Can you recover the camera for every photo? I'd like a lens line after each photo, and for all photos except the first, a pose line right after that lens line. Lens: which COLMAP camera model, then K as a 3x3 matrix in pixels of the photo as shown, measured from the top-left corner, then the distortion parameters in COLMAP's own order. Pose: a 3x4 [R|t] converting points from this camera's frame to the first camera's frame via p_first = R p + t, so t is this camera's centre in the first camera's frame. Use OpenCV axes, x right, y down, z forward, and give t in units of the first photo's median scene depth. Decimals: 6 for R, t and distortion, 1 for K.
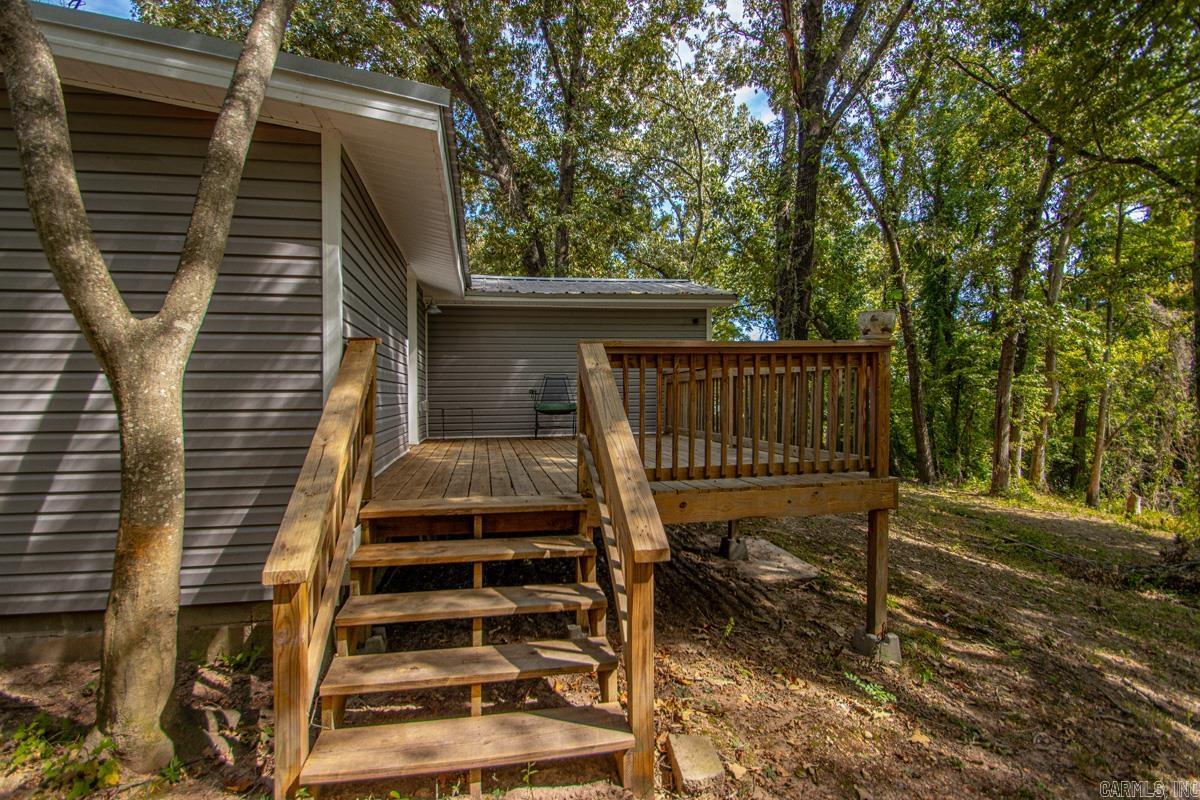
lens RADIAL K [[559.4, 0, 575.2], [0, 559.4, 402.8], [0, 0, 1]] dist [0.009451, -0.013696]
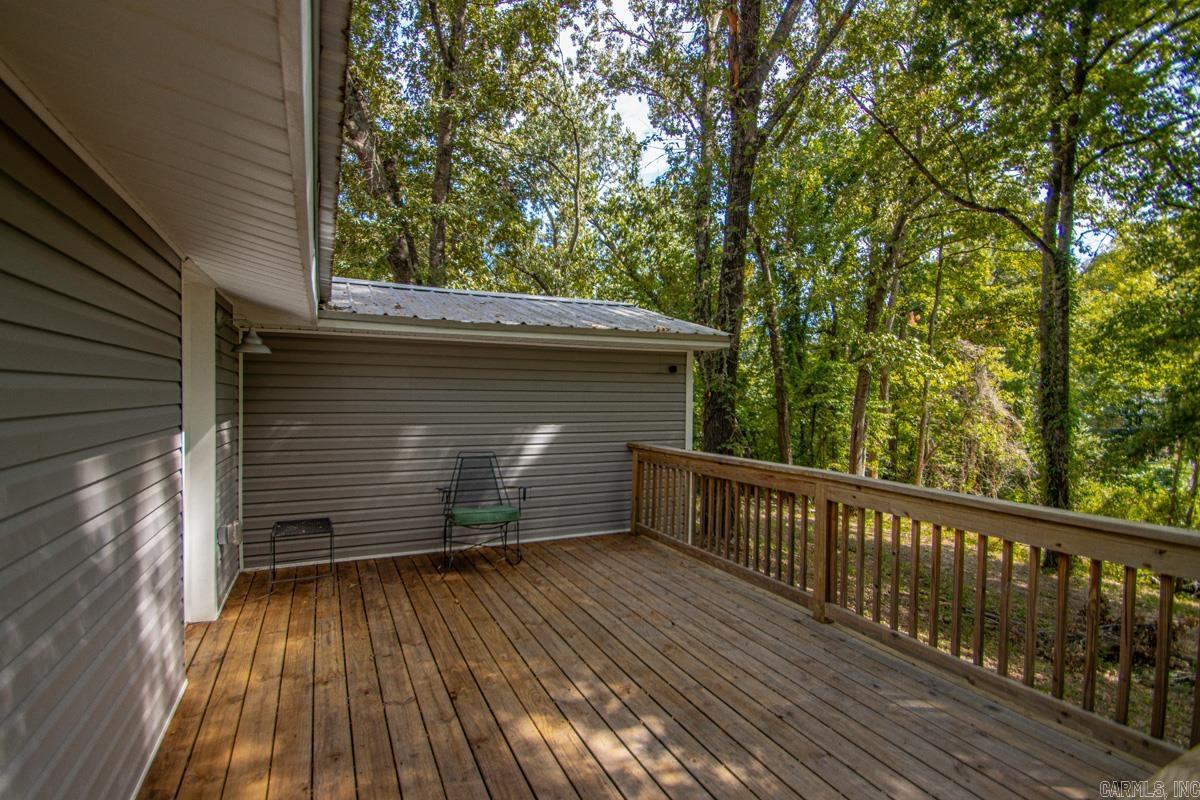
lens RADIAL K [[559.4, 0, 583.2], [0, 559.4, 401.8], [0, 0, 1]] dist [0.009451, -0.013696]
pose [[0.961272, 0.015381, 0.275172, -0.026881], [-0.013803, 0.999875, -0.007670, -0.030373], [-0.275255, 0.003575, 0.961365, 0.109871]]
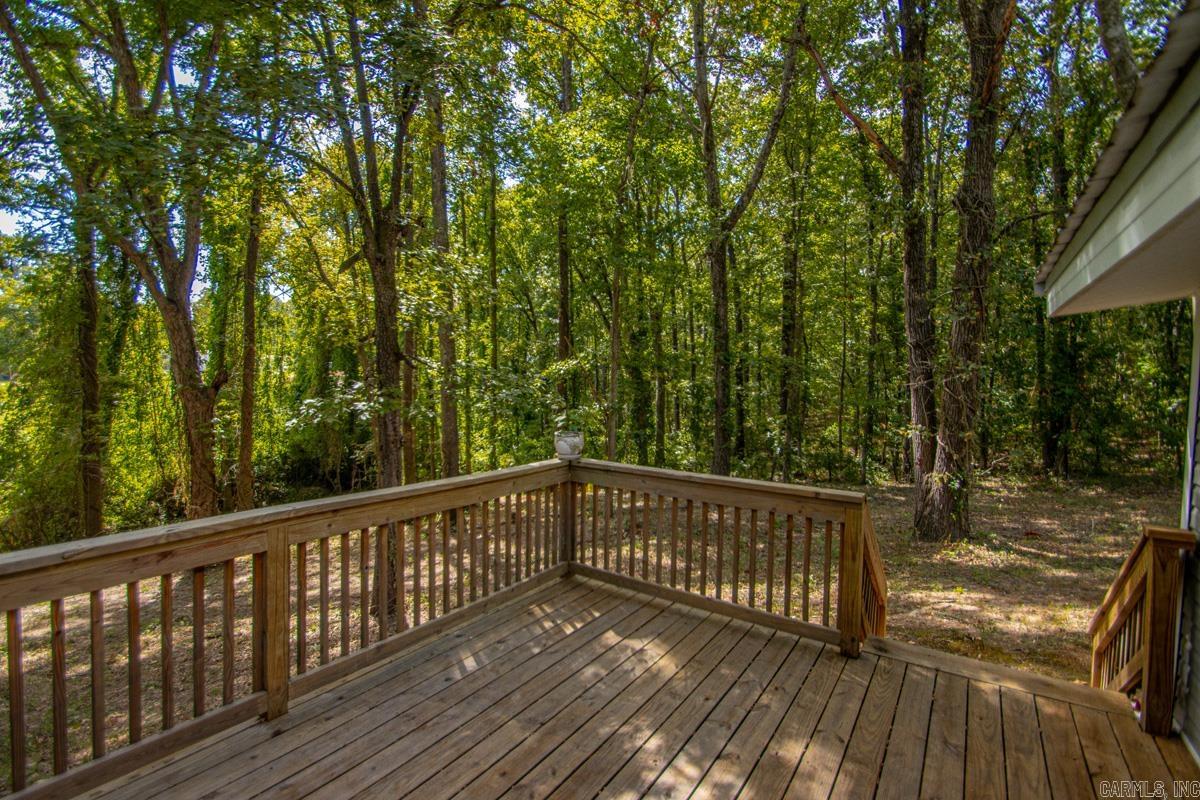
lens RADIAL K [[559.4, 0, 586.6], [0, 559.4, 400.6], [0, 0, 1]] dist [0.009451, -0.013696]
pose [[-0.727201, -0.033114, 0.685625, -0.037733], [-0.002773, 0.998969, 0.045306, -0.038333], [-0.686419, 0.031045, -0.726544, 0.249926]]
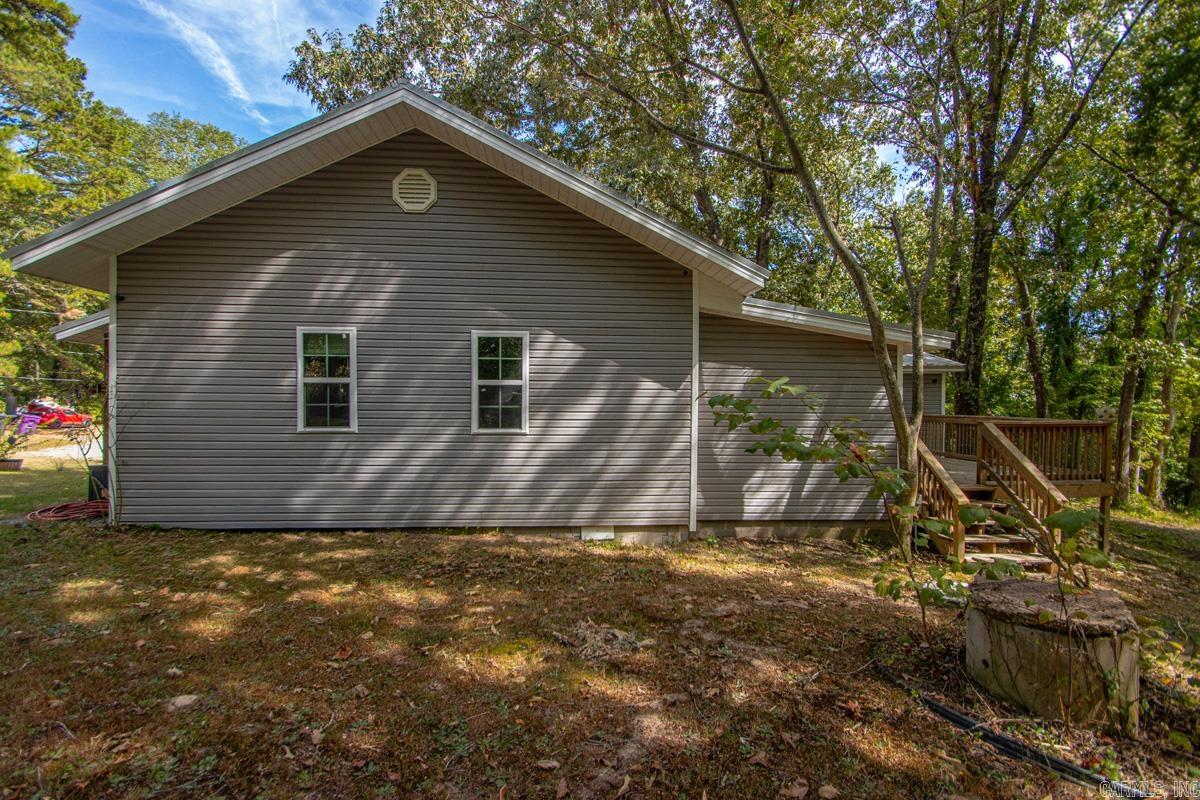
lens RADIAL K [[559.4, 0, 604.9], [0, 559.4, 402.6], [0, 0, 1]] dist [0.009451, -0.013696]
pose [[0.996633, 0.018089, -0.079972, -0.176918], [-0.018889, 0.999779, -0.009256, -0.016960], [0.079786, 0.010735, 0.996754, -0.191992]]
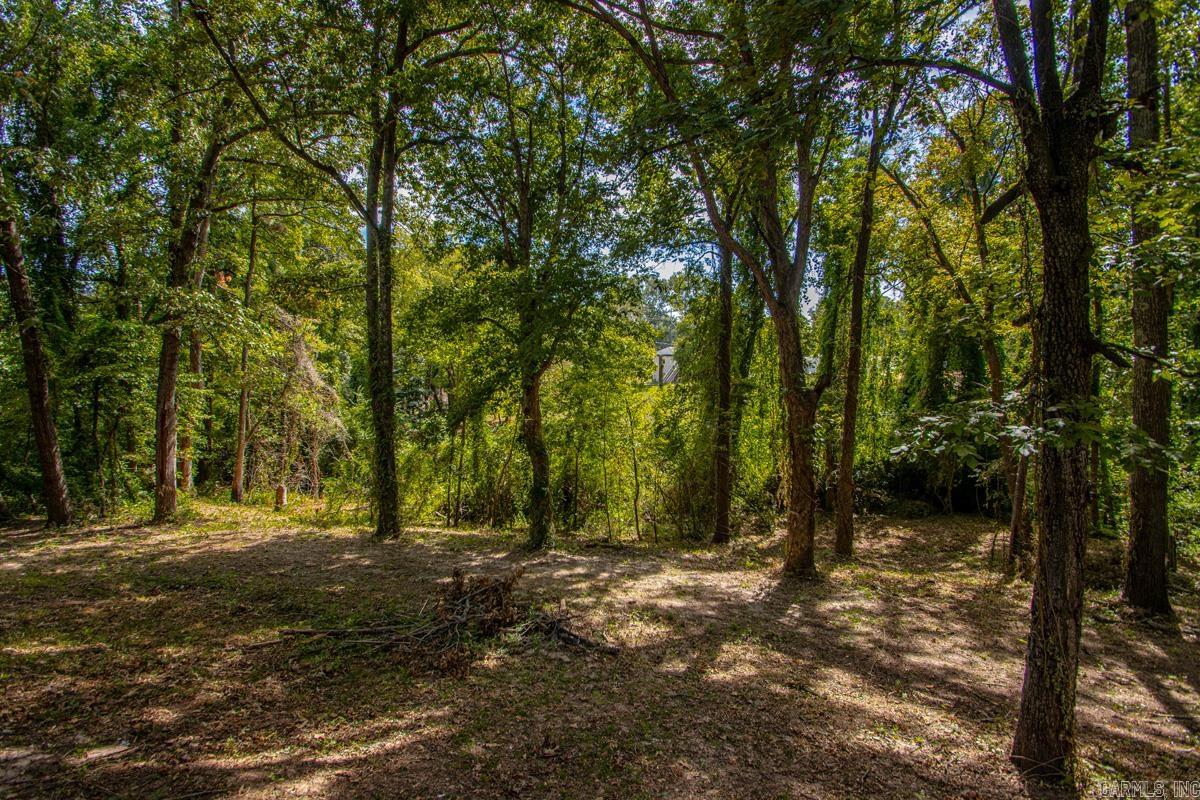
lens RADIAL K [[559.4, 0, 585.7], [0, 559.4, 404.4], [0, 0, 1]] dist [0.009451, -0.013696]
pose [[0.178007, -0.049101, 0.982804, 0.056472], [0.005161, 0.998787, 0.048964, -0.039668], [-0.984016, -0.003643, 0.178044, 0.218993]]
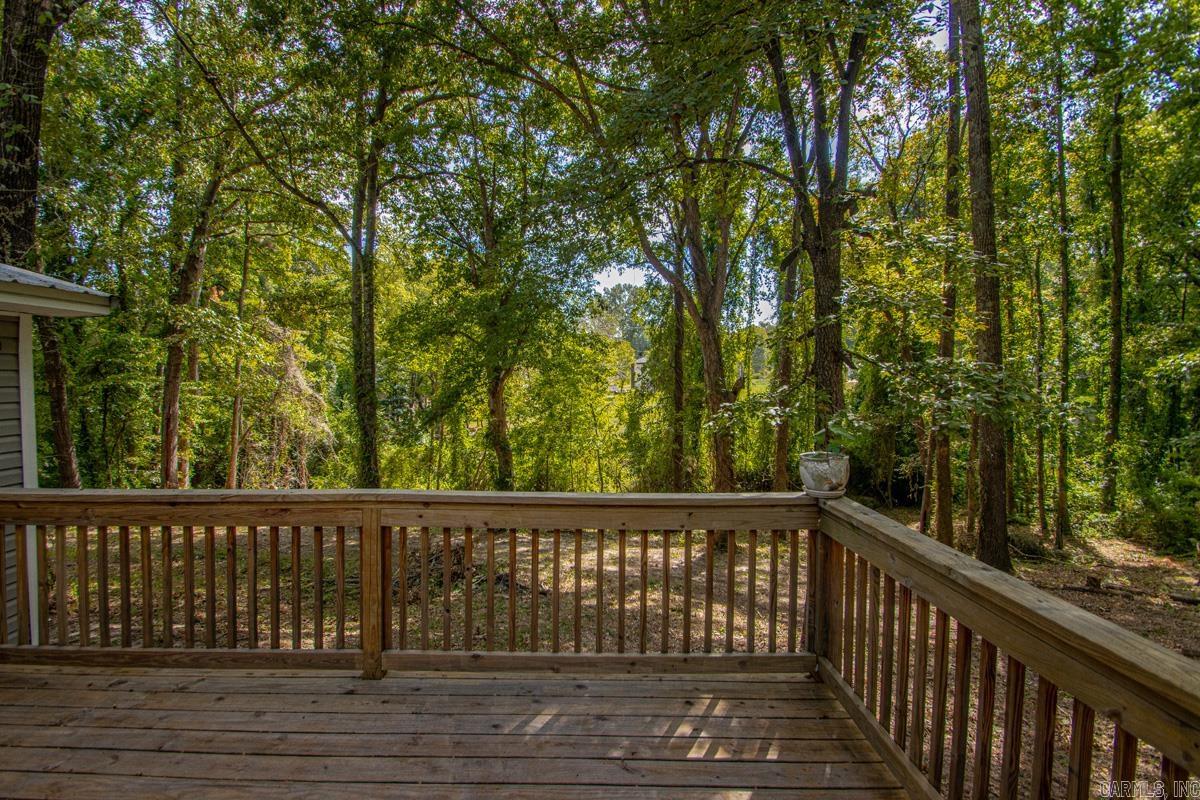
lens RADIAL K [[559.4, 0, 584.2], [0, 559.4, 403.9], [0, 0, 1]] dist [0.009451, -0.013696]
pose [[0.158674, -0.034408, 0.986731, -0.032036], [0.010493, 0.999395, 0.033163, -0.035074], [-0.987275, 0.005092, 0.158939, 0.164107]]
